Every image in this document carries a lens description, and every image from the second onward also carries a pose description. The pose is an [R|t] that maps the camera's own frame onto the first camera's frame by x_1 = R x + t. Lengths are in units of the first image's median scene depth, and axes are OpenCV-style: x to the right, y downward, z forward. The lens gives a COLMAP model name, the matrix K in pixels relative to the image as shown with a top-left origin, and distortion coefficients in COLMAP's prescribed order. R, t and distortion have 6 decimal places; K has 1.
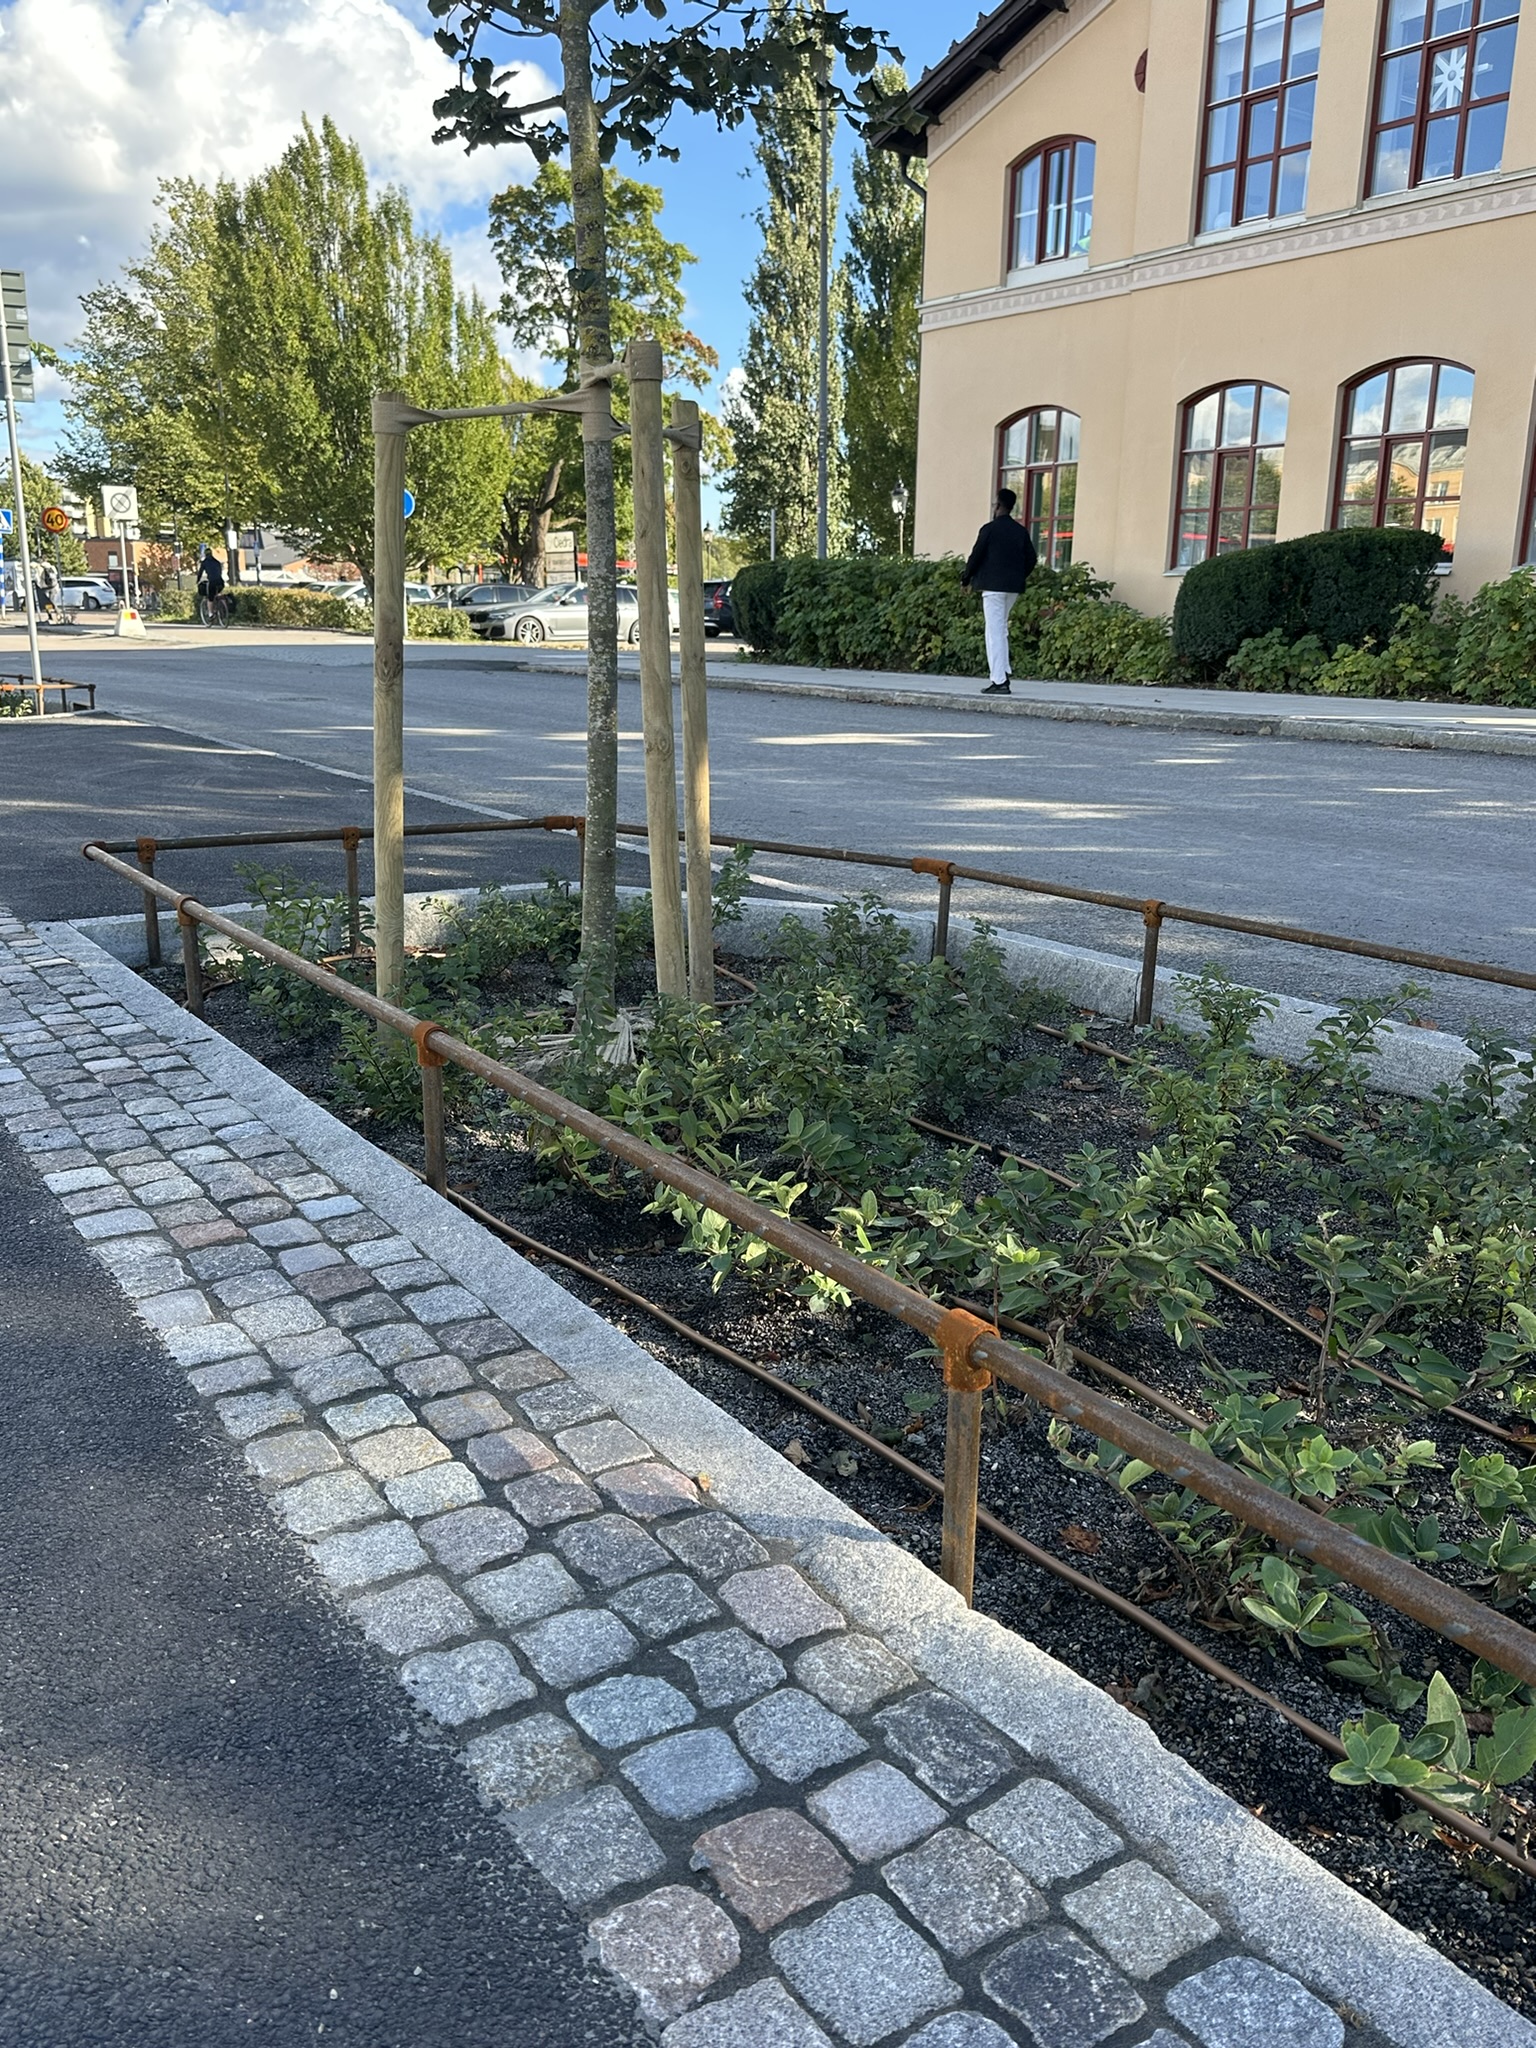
lens RADIAL K [[1618.3, 0, 756.4], [0, 1618.3, 1067.7], [0, 0, 1]] dist [0.069327, -0.111794]
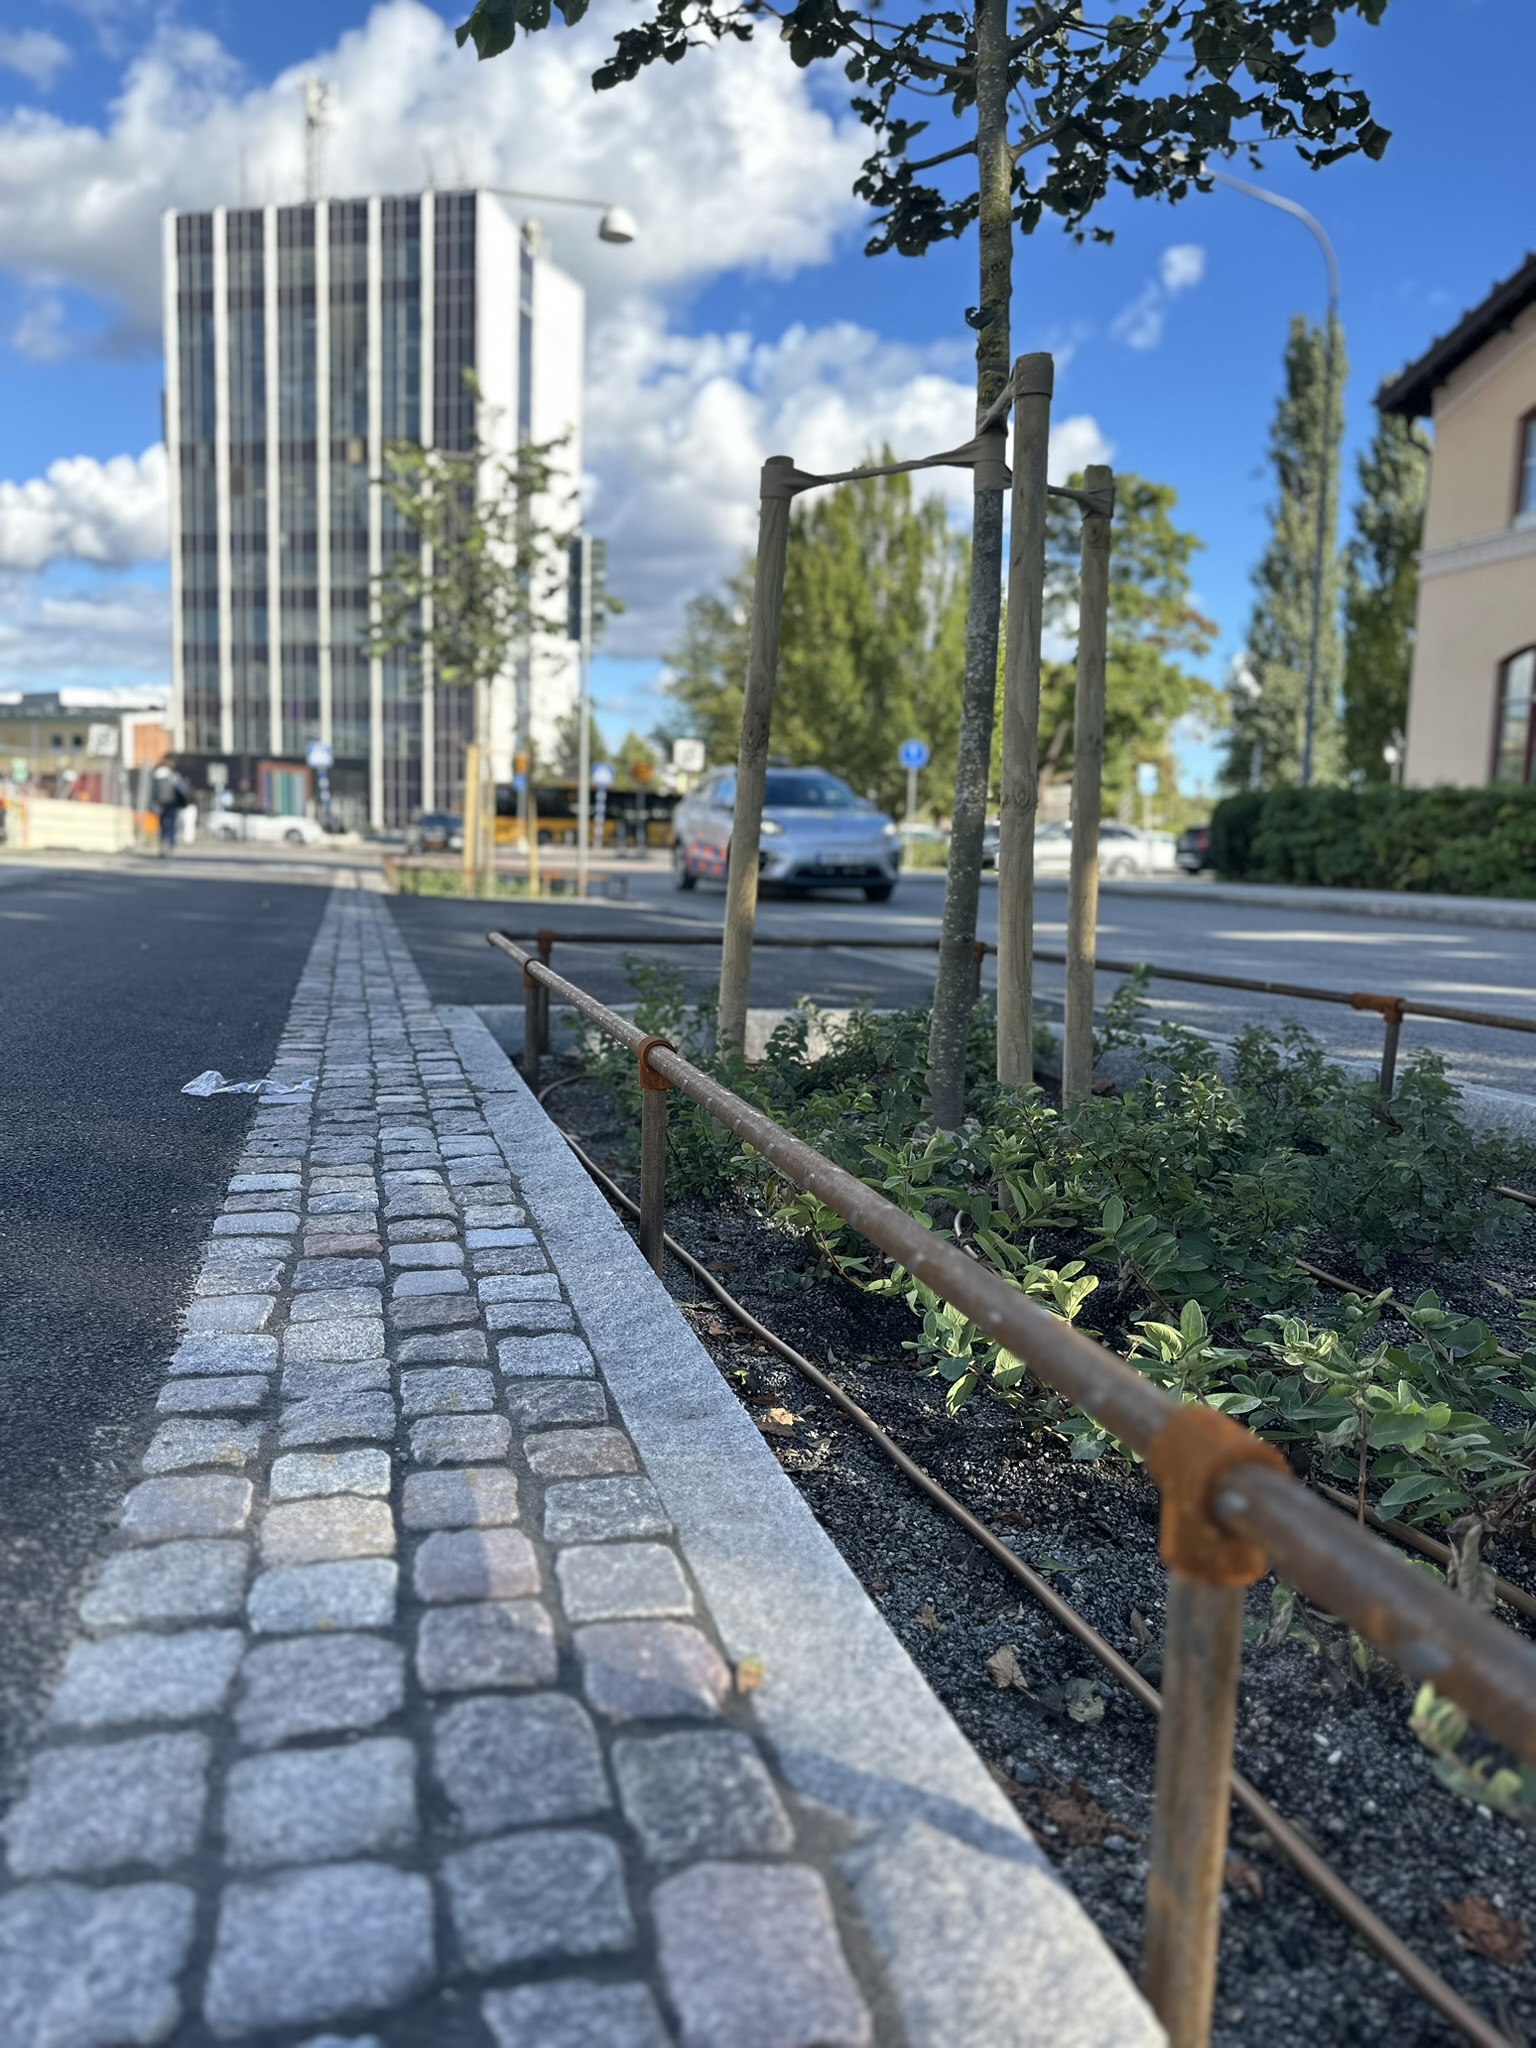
lens RADIAL K [[1468.4, 0, 727.0], [0, 1468.4, 1024.7], [0, 0, 1]] dist [0.041633, -0.057507]
pose [[0.943118, 0.061486, -0.326724, 0.054340], [-0.114121, 0.982909, -0.144449, 0.049533], [0.312258, 0.173518, 0.934016, 0.219033]]
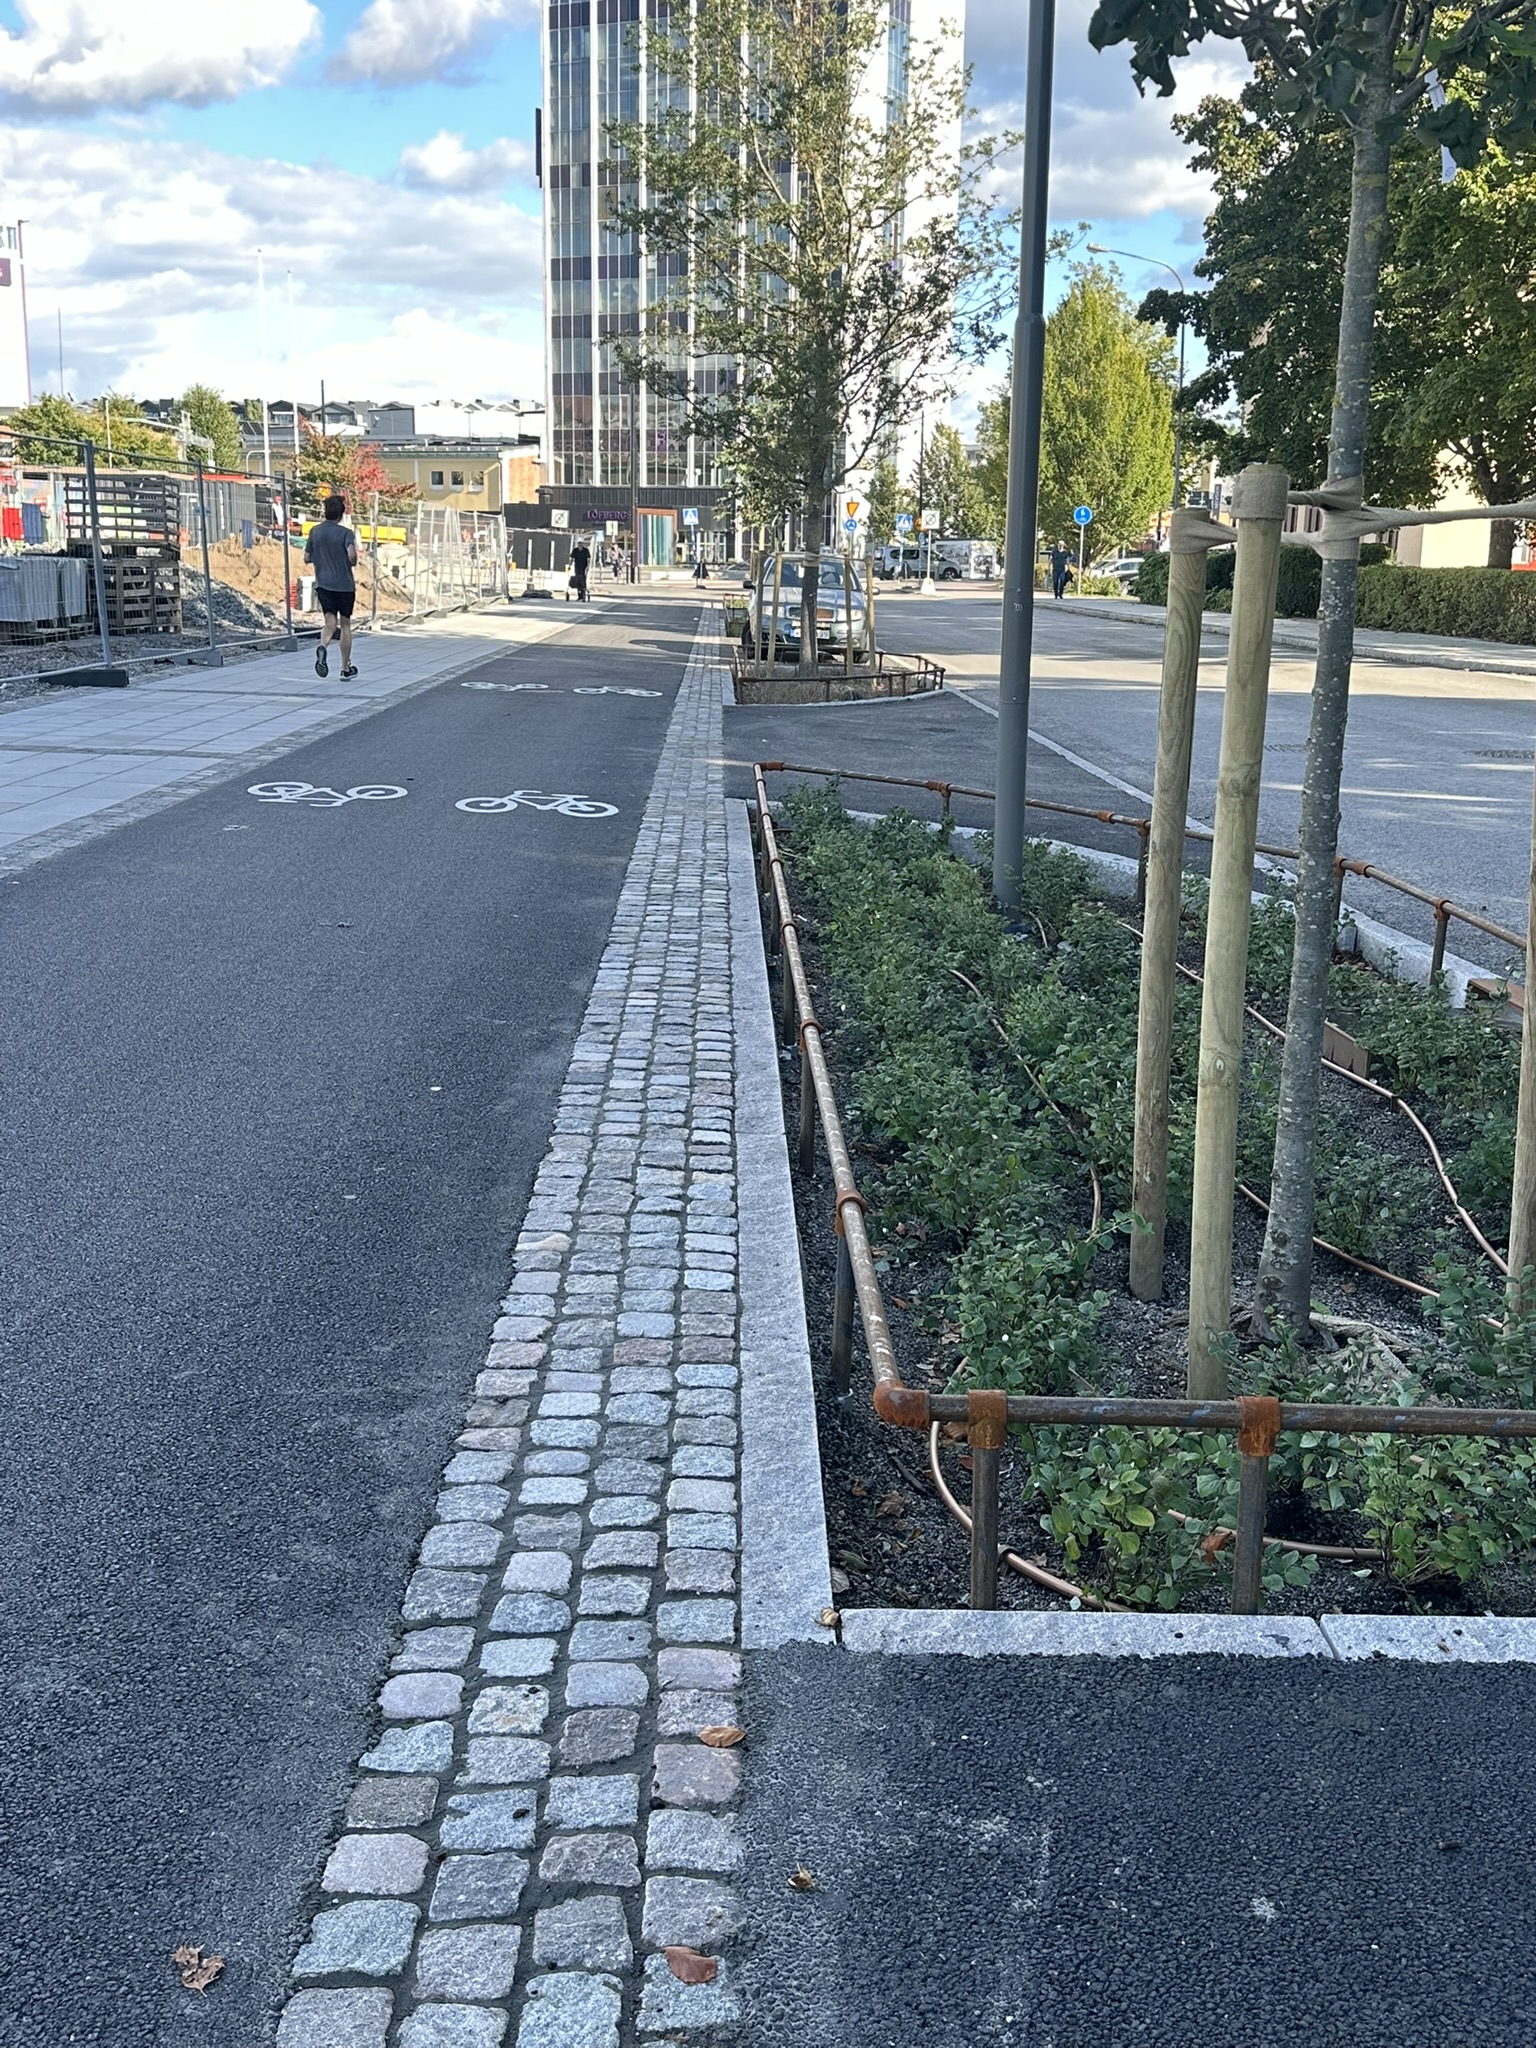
lens RADIAL K [[2056.5, 0, 759.5], [0, 2056.5, 1011.0], [0, 0, 1]] dist [0.094326, 0.000000]
pose [[0.843756, 0.120996, -0.522911, 3.680863], [-0.157391, 0.987206, -0.025533, 1.457594], [0.513132, 0.103845, 0.852004, -4.987716]]
